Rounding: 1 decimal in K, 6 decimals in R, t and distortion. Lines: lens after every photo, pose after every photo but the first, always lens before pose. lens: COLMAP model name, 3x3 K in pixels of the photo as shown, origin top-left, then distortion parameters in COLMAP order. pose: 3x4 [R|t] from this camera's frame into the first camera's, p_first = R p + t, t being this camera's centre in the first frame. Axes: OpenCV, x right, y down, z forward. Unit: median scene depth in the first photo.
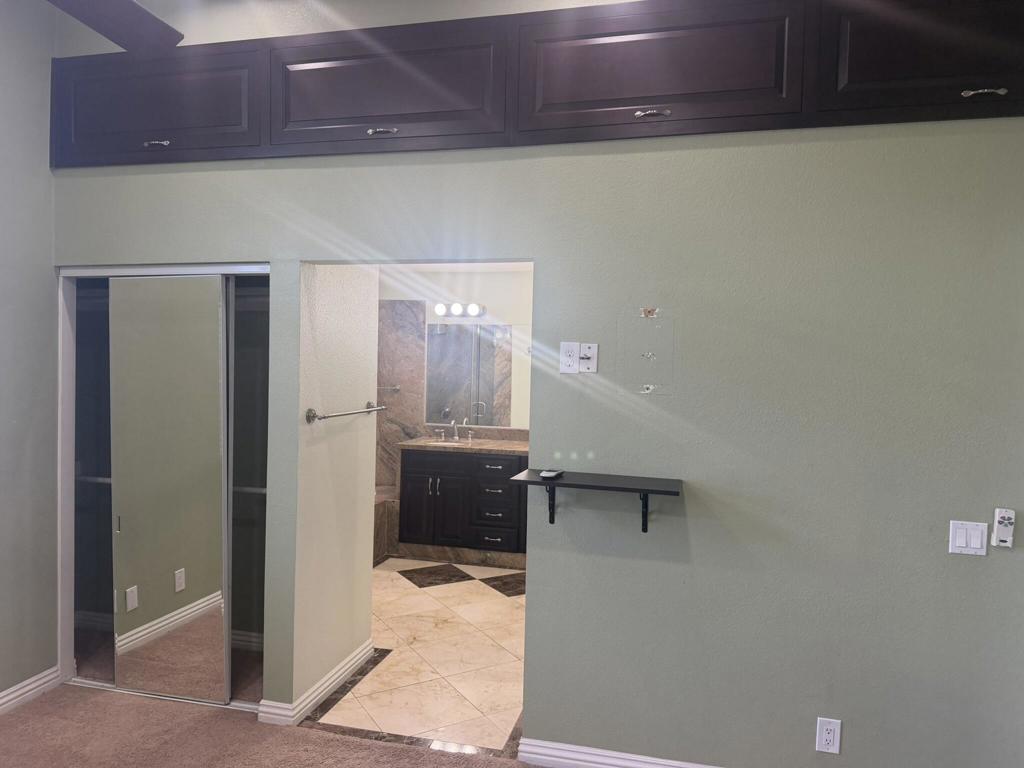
lens RADIAL K [[719.7, 0, 512.0], [0, 719.7, 384.0], [0, 0, 1]] dist [0.185208, -0.331685]
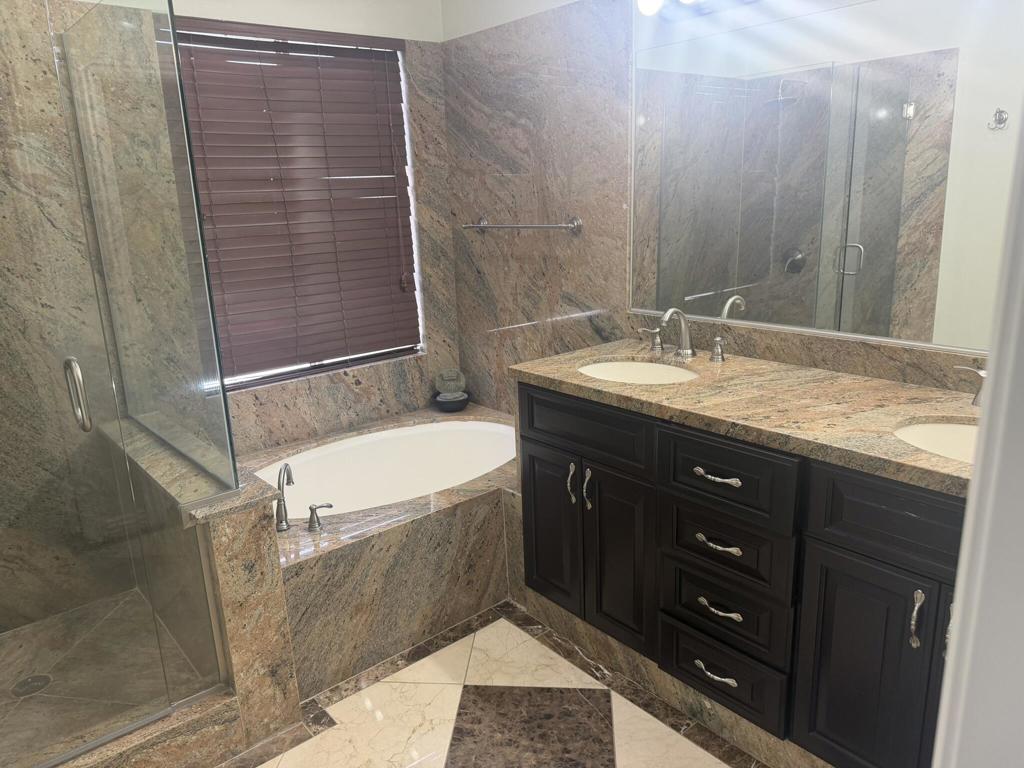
lens RADIAL K [[719.7, 0, 512.0], [0, 719.7, 384.0], [0, 0, 1]] dist [0.185208, -0.331685]
pose [[0.817006, 0.098328, -0.568184, 0.076045], [0.035614, 0.974868, 0.219918, 0.001697], [0.575528, -0.199909, 0.792971, 0.669360]]
